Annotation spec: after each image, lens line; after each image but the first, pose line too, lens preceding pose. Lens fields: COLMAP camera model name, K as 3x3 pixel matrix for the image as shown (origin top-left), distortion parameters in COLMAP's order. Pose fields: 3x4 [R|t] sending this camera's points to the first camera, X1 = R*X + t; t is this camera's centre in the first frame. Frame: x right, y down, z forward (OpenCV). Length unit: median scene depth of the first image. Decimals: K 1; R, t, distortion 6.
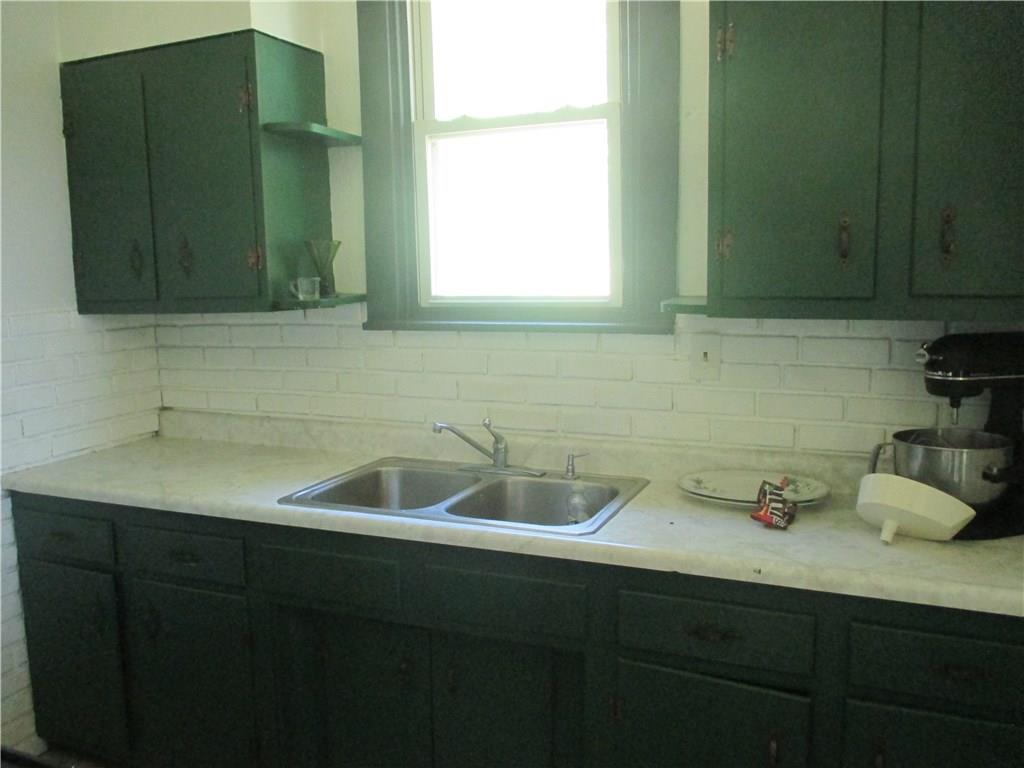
lens RADIAL K [[858.0, 0, 509.8], [0, 858.0, 384.1], [0, 0, 1]] dist [-0.016132, 0.001833]
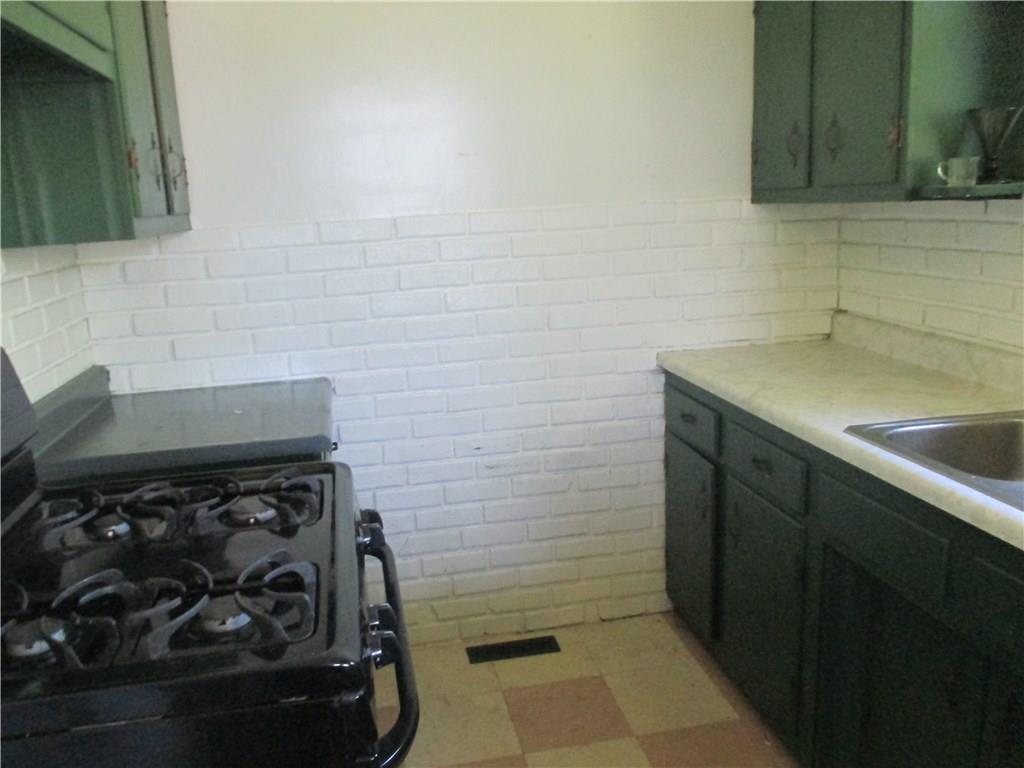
lens RADIAL K [[858.0, 0, 512.1], [0, 858.0, 383.4], [0, 0, 1]] dist [-0.016132, 0.001833]
pose [[0.578472, 0.179768, -0.795646, 0.151150], [-0.092600, 0.983580, 0.154906, -0.004952], [0.810429, -0.015932, 0.585620, 0.189475]]
